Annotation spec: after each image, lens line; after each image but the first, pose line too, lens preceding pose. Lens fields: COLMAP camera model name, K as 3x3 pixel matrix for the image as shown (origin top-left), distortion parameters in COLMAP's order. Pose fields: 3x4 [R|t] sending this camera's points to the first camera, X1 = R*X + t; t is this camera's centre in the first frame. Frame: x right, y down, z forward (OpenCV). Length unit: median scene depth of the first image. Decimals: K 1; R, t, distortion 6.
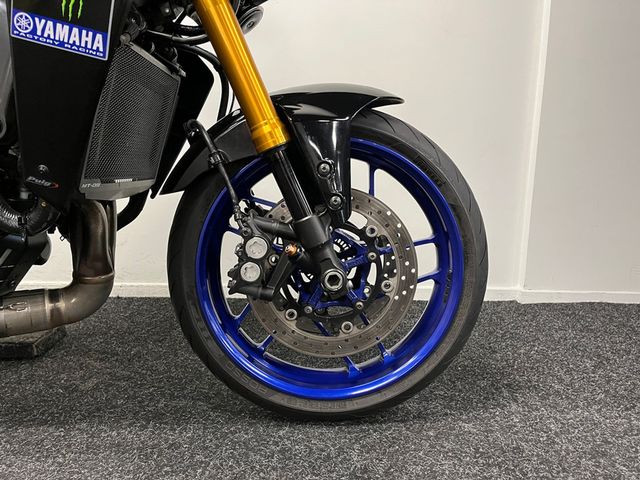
lens RADIAL K [[482.5, 0, 320.0], [0, 482.5, 240.0], [0, 0, 1]] dist [0.085253, -0.118302]
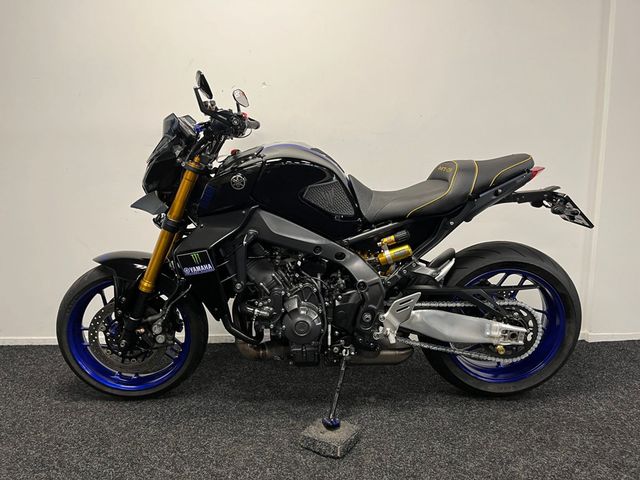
lens RADIAL K [[480.2, 0, 318.7], [0, 480.2, 241.1], [0, 0, 1]] dist [0.084163, -0.112922]
pose [[0.998952, -0.027728, -0.036428, -0.654198], [0.027314, 0.999557, -0.011837, -0.339914], [0.036740, 0.010830, 0.999266, -1.008322]]
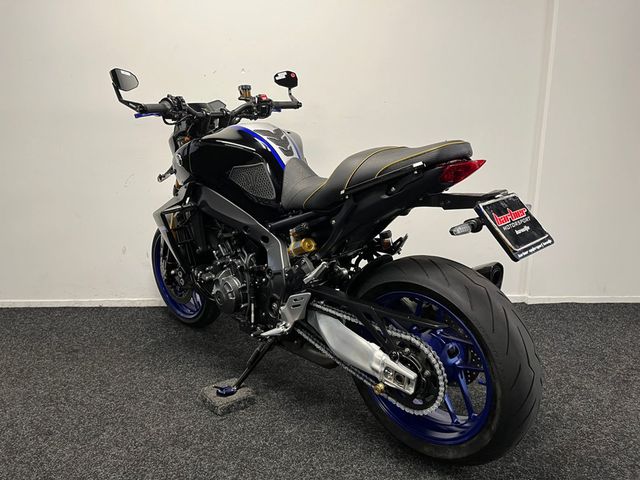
lens RADIAL K [[482.5, 0, 320.0], [0, 482.5, 240.0], [0, 0, 1]] dist [0.085253, -0.118302]
pose [[0.675179, 0.137297, -0.724764, 0.882037], [-0.113771, 0.990152, 0.081584, -0.478167], [0.728827, 0.027374, 0.684150, -0.261394]]
